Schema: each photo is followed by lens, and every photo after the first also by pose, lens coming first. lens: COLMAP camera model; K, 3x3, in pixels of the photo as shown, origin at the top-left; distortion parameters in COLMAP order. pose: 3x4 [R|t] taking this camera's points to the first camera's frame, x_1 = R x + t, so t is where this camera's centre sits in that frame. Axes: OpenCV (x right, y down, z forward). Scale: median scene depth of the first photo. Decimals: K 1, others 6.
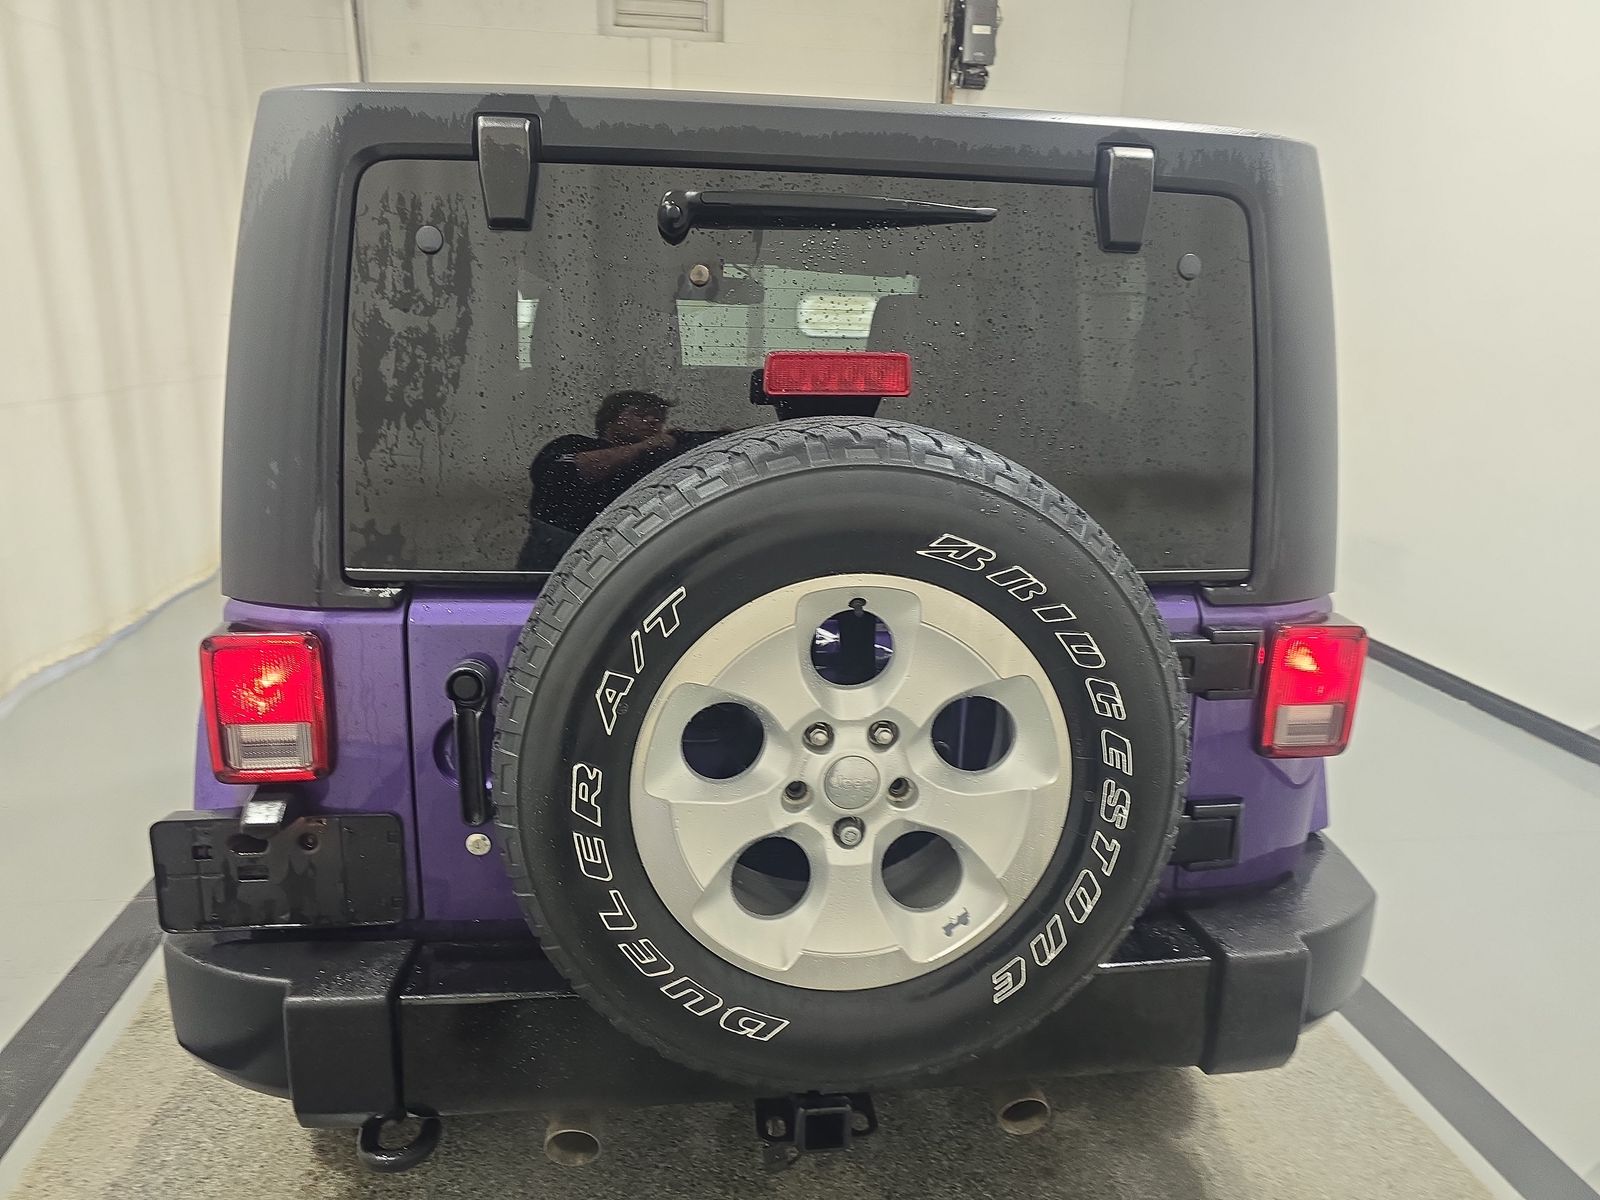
lens RADIAL K [[1082.1, 0, 800.0], [0, 1082.1, 600.0], [0, 0, 1]] dist [-0.004531, -0.006340]
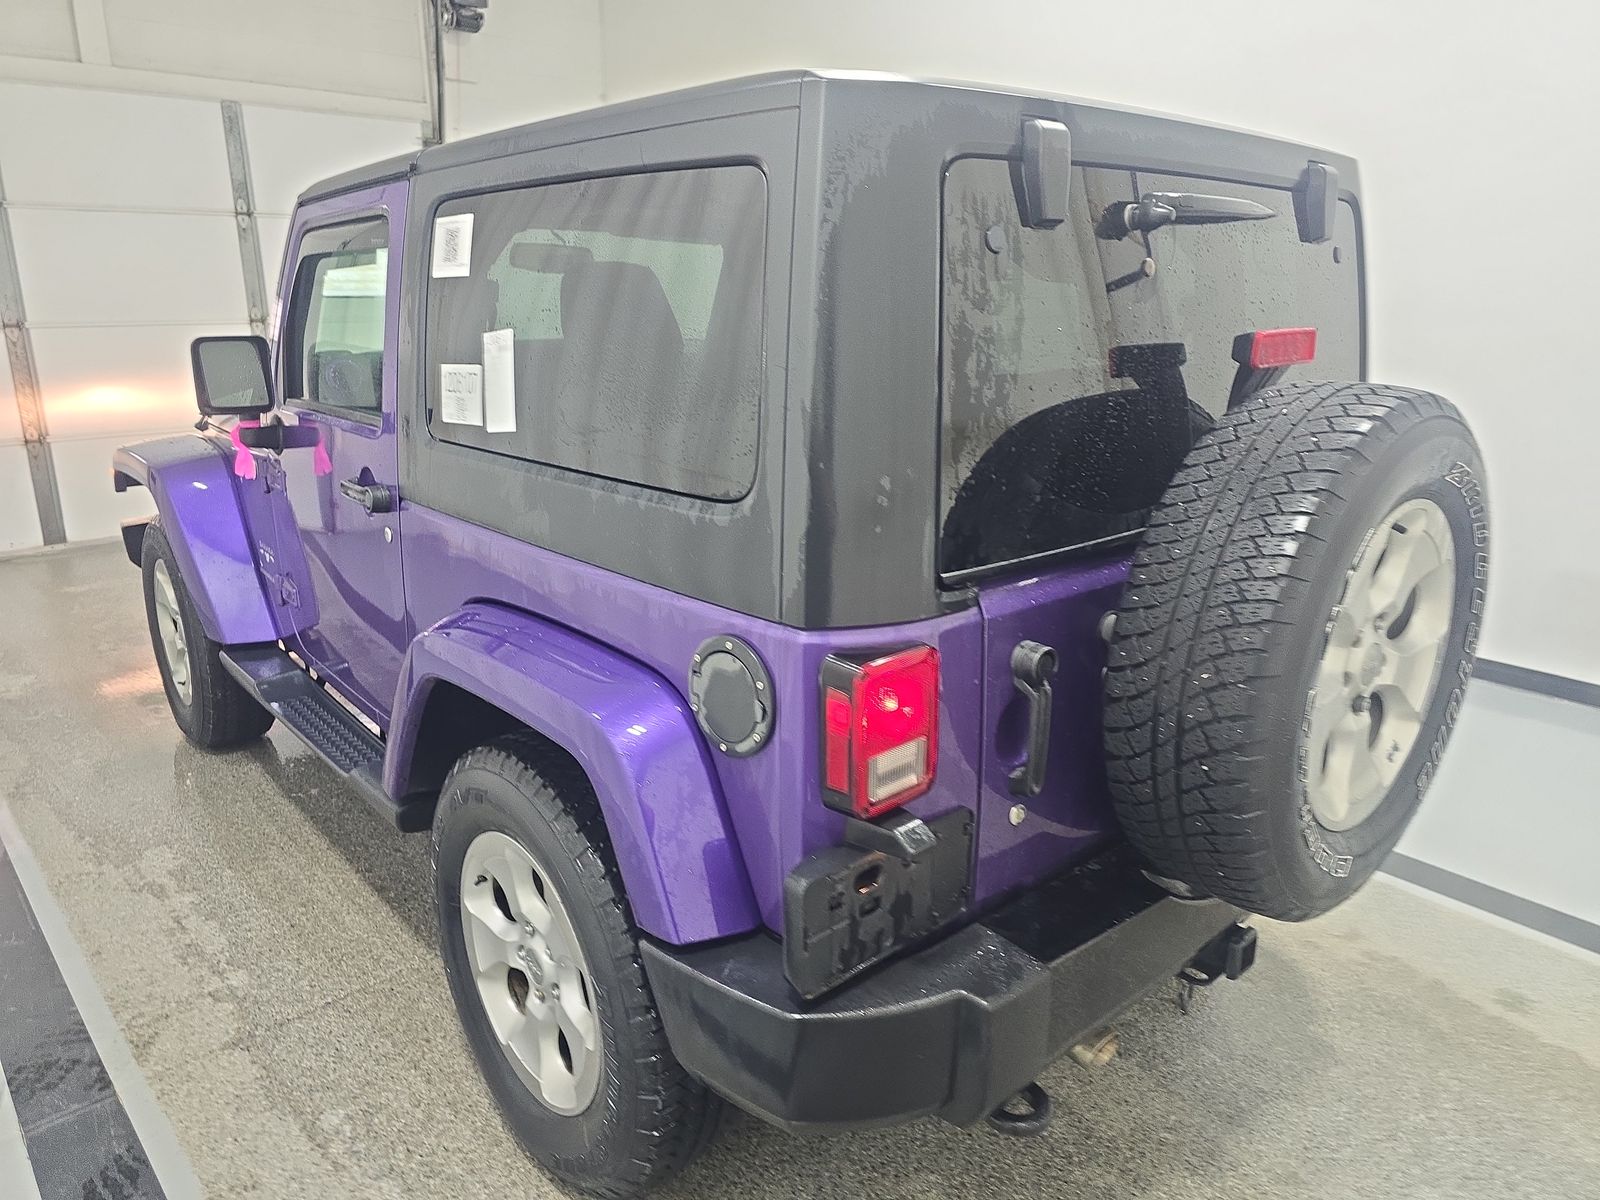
lens RADIAL K [[1058.9, 0, 800.0], [0, 1058.9, 600.0], [0, 0, 1]] dist [0.000983, 0.000024]
pose [[0.841786, -0.184314, 0.507370, -1.049963], [0.157014, 0.982866, 0.096543, -0.123893], [-0.516471, -0.001605, 0.856303, 0.239557]]
